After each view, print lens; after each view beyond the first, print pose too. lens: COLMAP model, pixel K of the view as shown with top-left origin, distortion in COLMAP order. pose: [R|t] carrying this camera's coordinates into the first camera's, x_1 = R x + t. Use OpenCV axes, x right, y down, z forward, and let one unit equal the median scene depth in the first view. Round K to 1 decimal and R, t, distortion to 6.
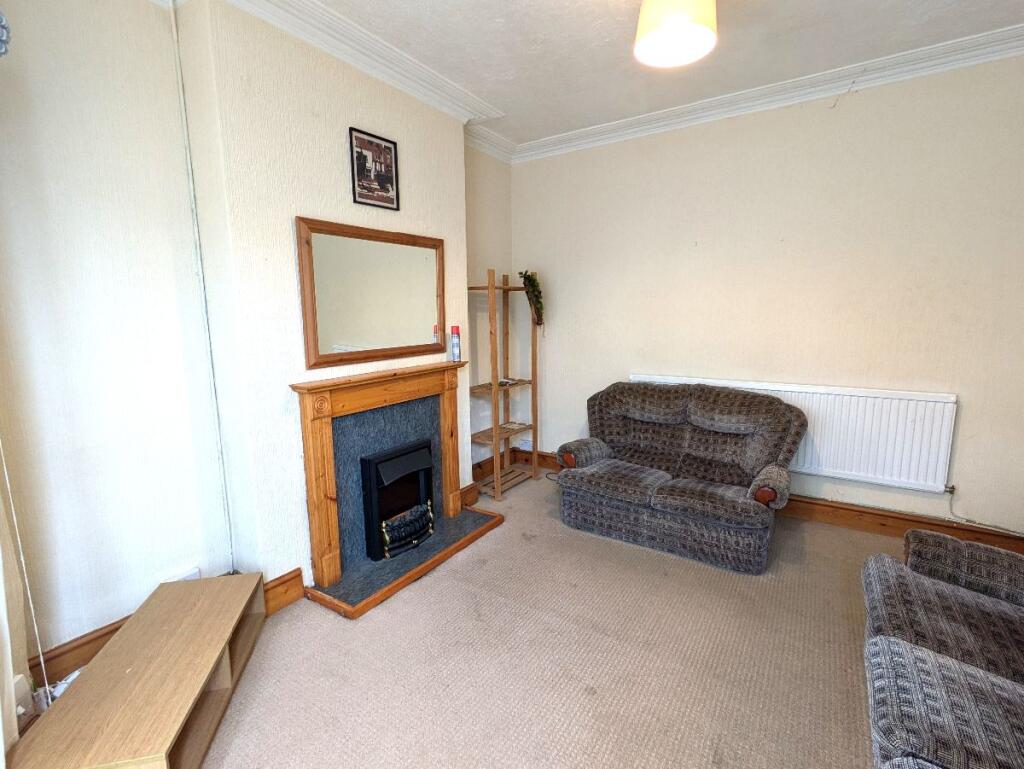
lens RADIAL K [[478.1, 0, 515.2], [0, 478.1, 381.7], [0, 0, 1]] dist [0.000745, 0.000542]
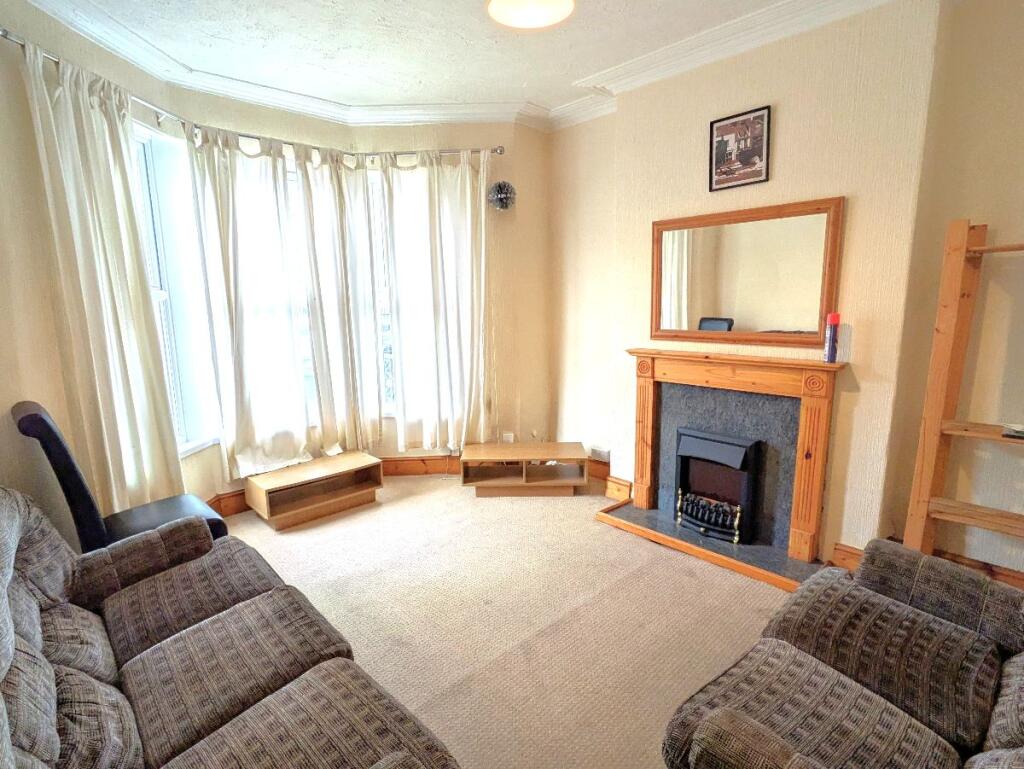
lens RADIAL K [[524.8, 0, 511.7], [0, 524.8, 389.5], [0, 0, 1]] dist [0.000291, -0.000144]
pose [[-0.235765, 0.188007, -0.953451, 0.884153], [-0.129215, 0.966332, 0.222499, -0.136648], [0.963181, 0.175657, -0.203534, 0.806857]]
